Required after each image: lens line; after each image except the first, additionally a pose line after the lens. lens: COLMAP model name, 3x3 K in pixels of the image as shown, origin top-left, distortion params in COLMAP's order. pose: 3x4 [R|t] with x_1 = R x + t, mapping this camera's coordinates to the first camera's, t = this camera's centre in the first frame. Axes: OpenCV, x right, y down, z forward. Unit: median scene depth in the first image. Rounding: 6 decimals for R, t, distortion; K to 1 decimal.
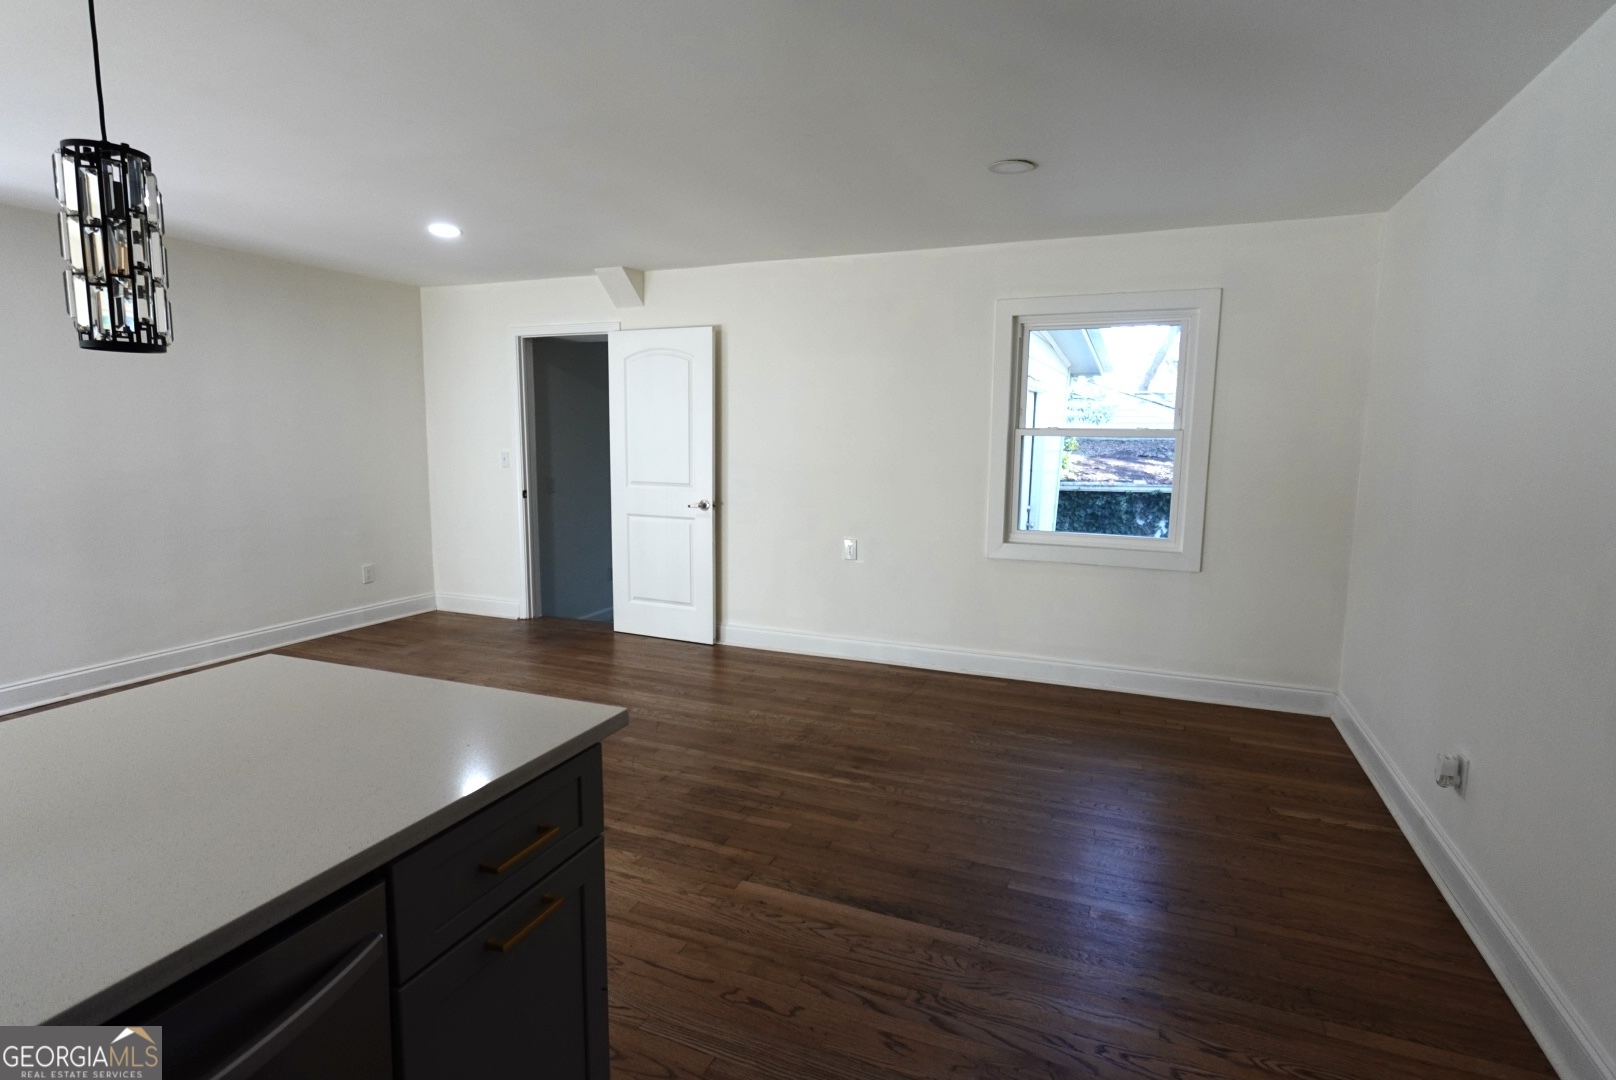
lens RADIAL K [[815.8, 0, 805.3], [0, 815.8, 541.7], [0, 0, 1]] dist [0.001219, -0.002941]
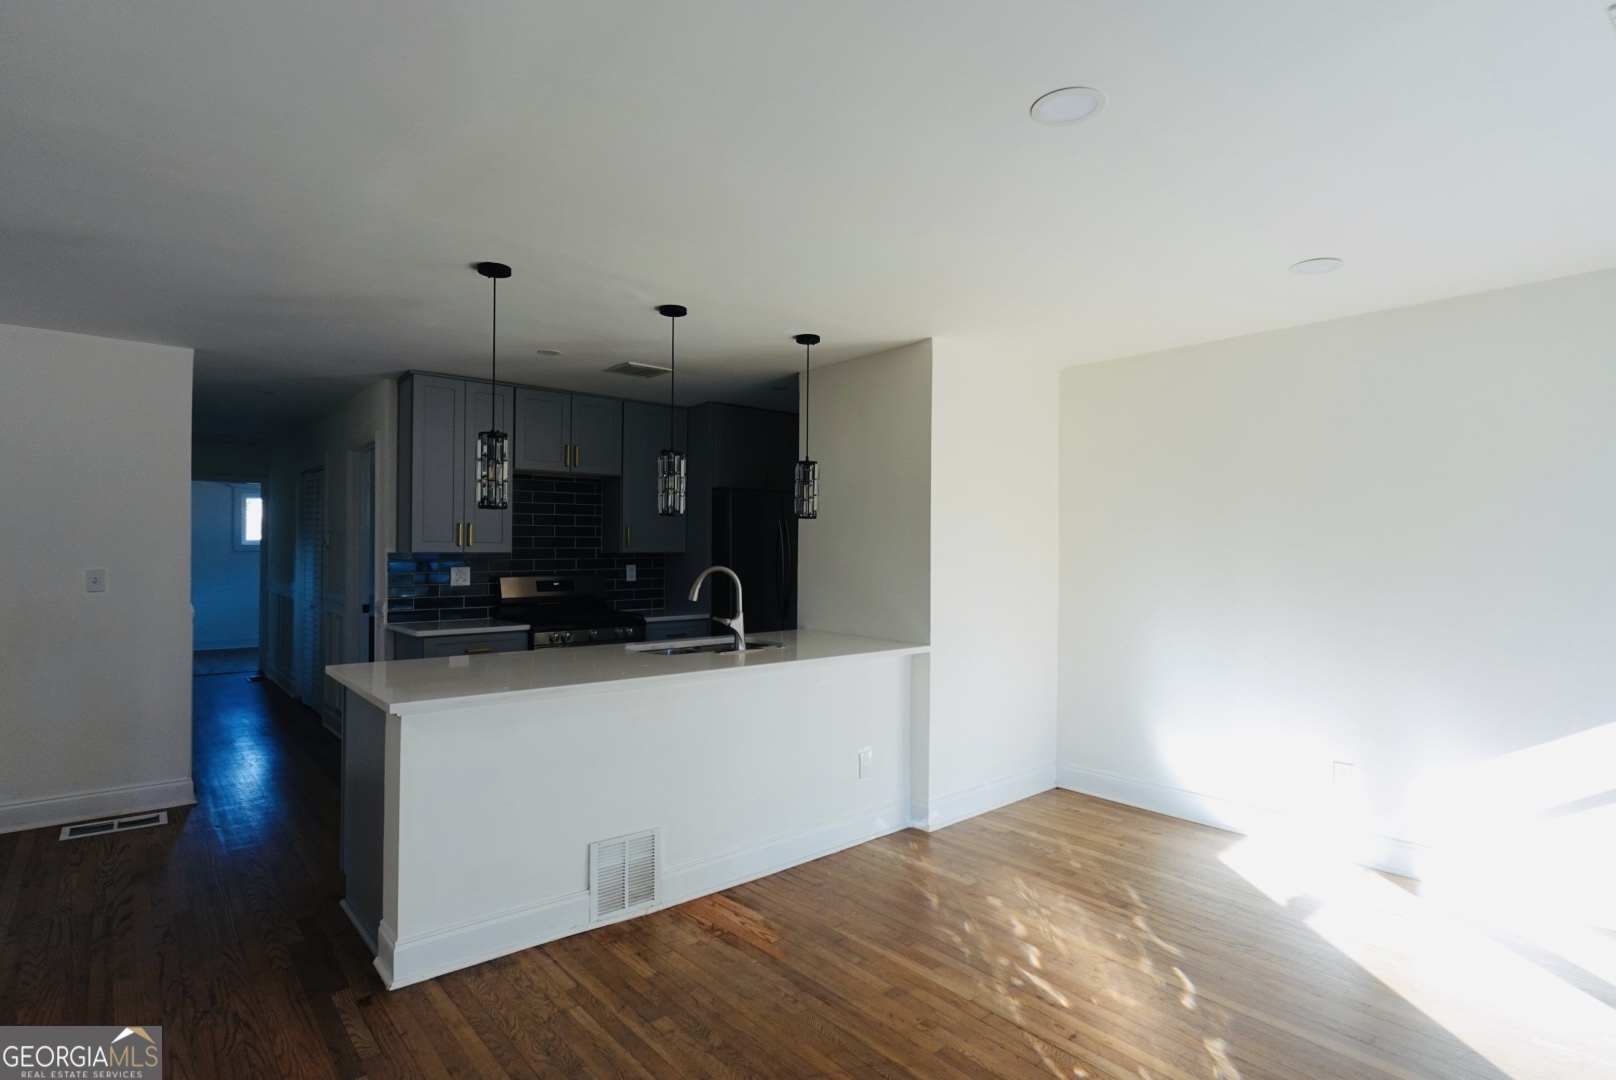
lens RADIAL K [[815.8, 0, 805.3], [0, 815.8, 541.7], [0, 0, 1]] dist [0.001219, -0.002941]
pose [[-0.890093, -0.009659, 0.455677, -1.116288], [0.048472, 0.992099, 0.115711, -0.151808], [-0.453195, 0.125081, -0.882592, 1.091742]]
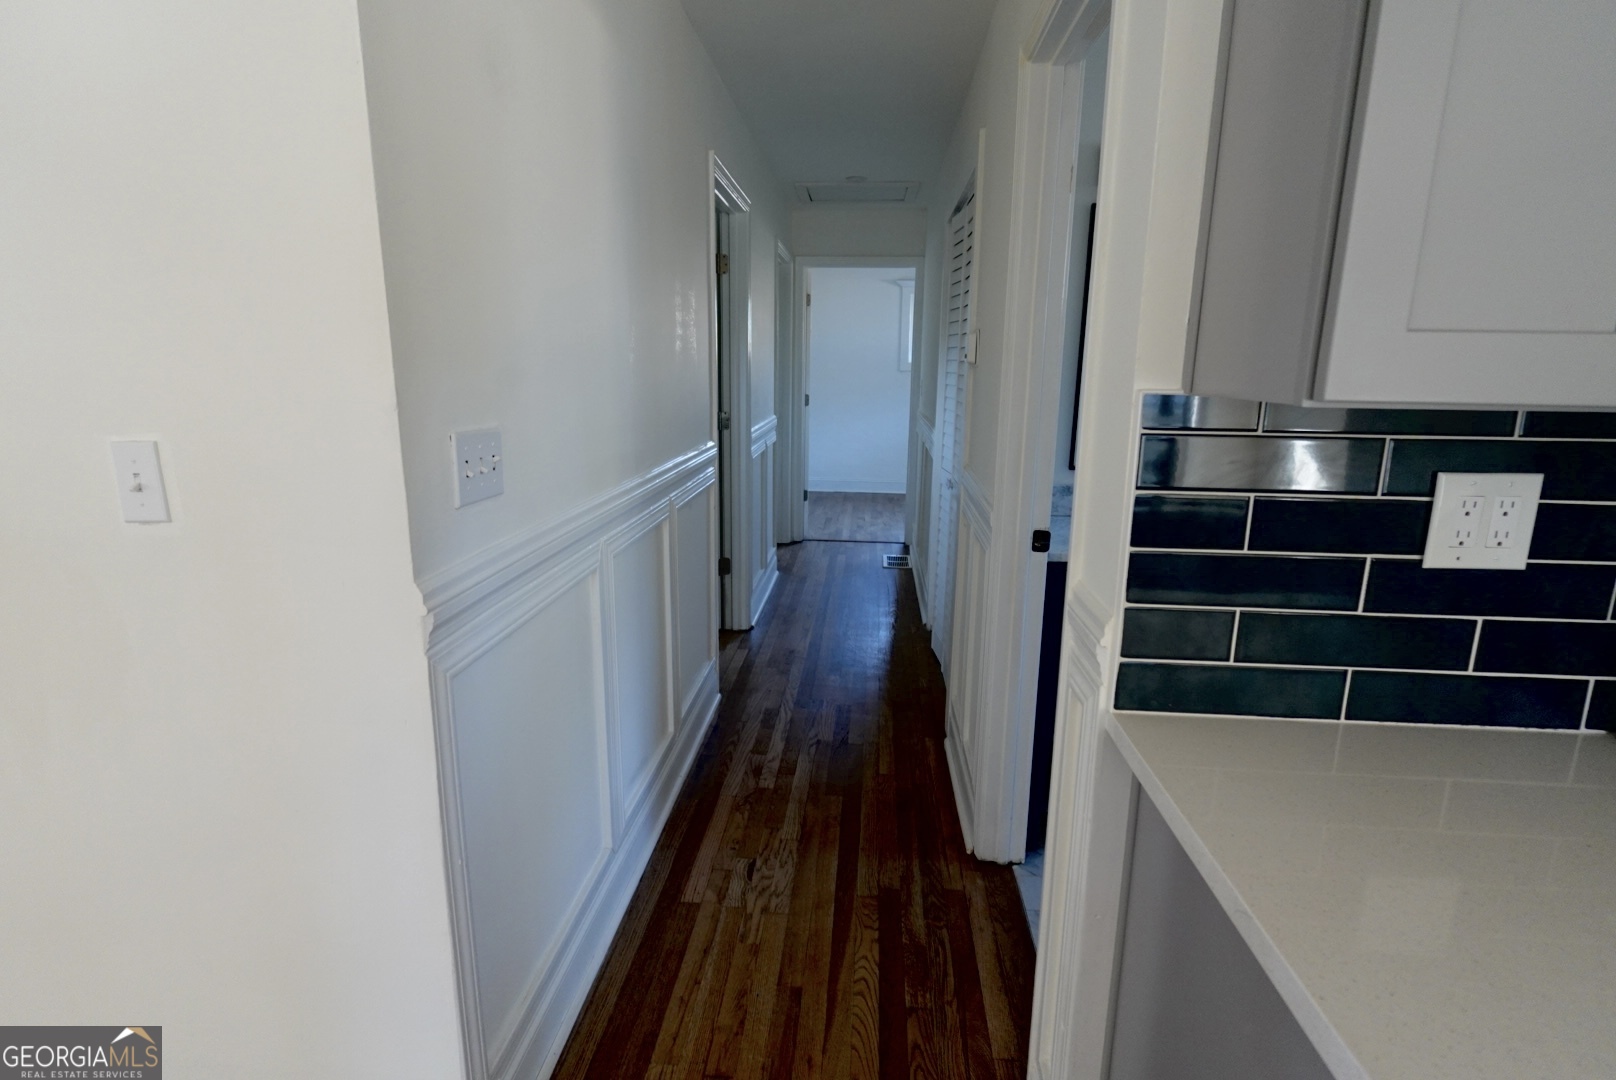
lens RADIAL K [[815.8, 0, 805.3], [0, 815.8, 541.7], [0, 0, 1]] dist [0.001219, -0.002941]
pose [[-0.307248, -0.217299, 0.926488, 0.085096], [0.114118, 0.958142, 0.262568, -0.028370], [-0.944762, 0.186402, -0.269589, 0.269384]]
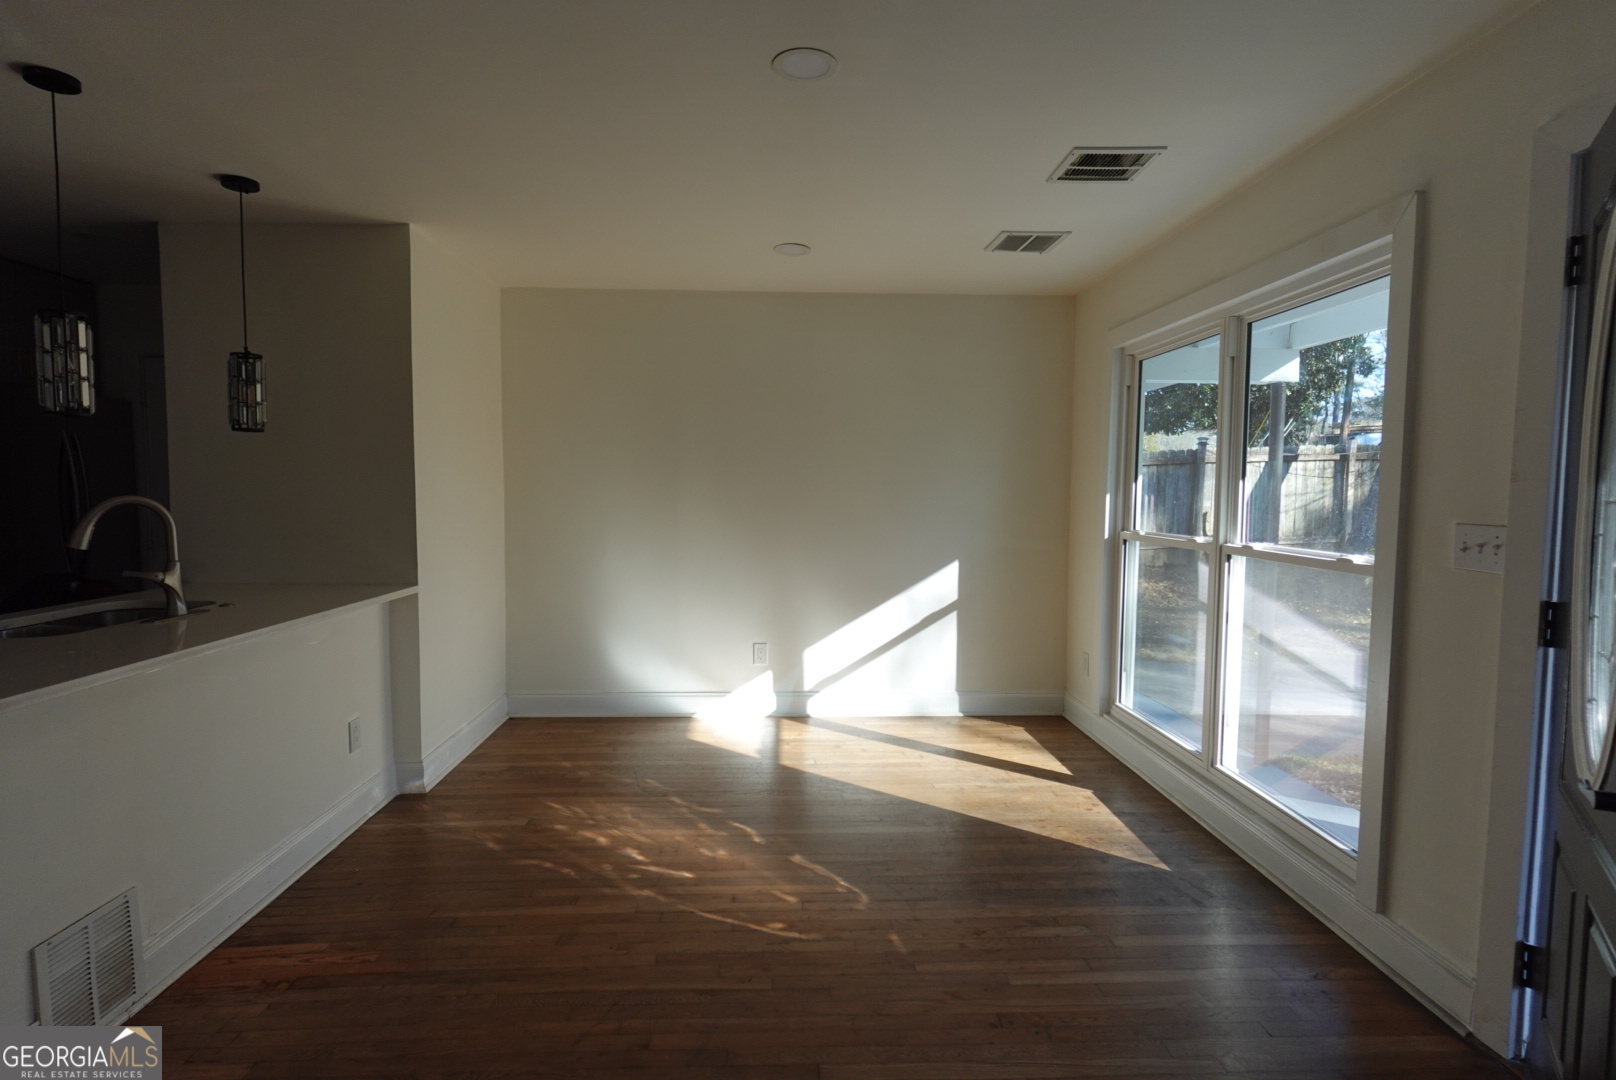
lens RADIAL K [[815.8, 0, 805.3], [0, 815.8, 541.7], [0, 0, 1]] dist [0.001219, -0.002941]
pose [[-0.909032, 0.013799, -0.416498, -0.716659], [-0.069642, 0.980366, 0.184477, -0.134304], [0.410866, 0.196701, -0.890223, 1.096763]]
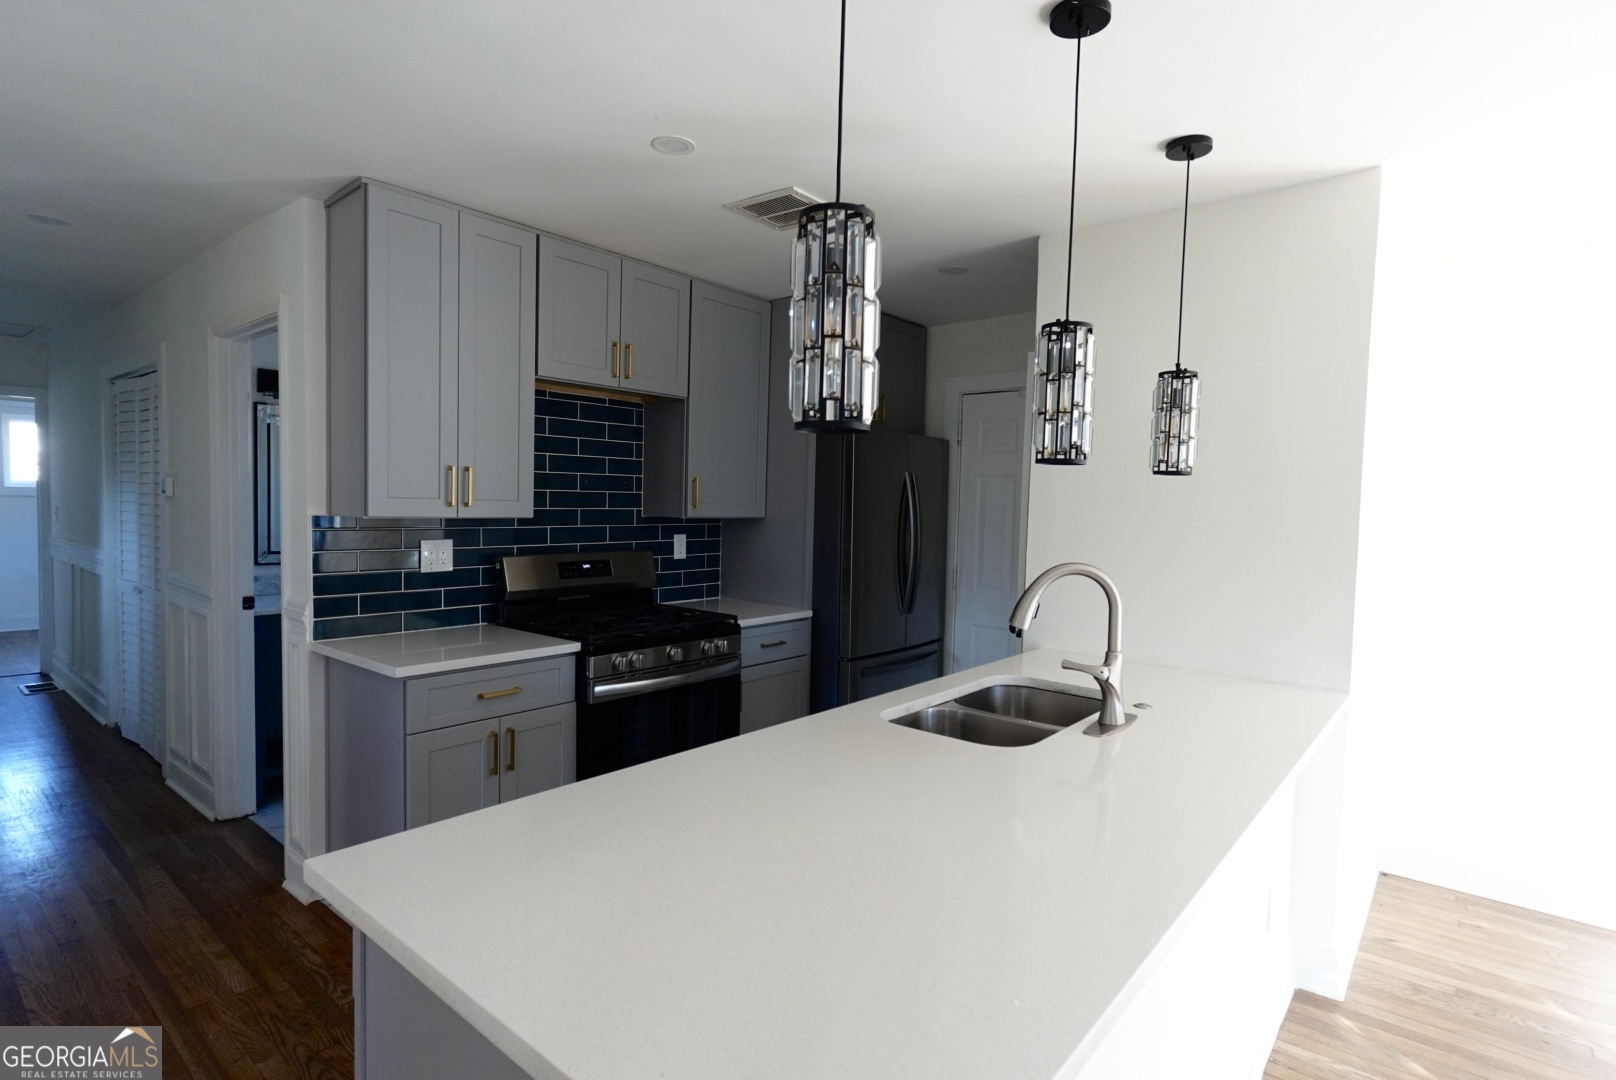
lens RADIAL K [[815.8, 0, 805.3], [0, 815.8, 541.7], [0, 0, 1]] dist [0.001219, -0.002941]
pose [[-0.954762, -0.046880, 0.293653, -0.422360], [0.006932, 0.983718, 0.179585, -0.112544], [-0.297291, 0.173496, -0.938892, 0.727642]]
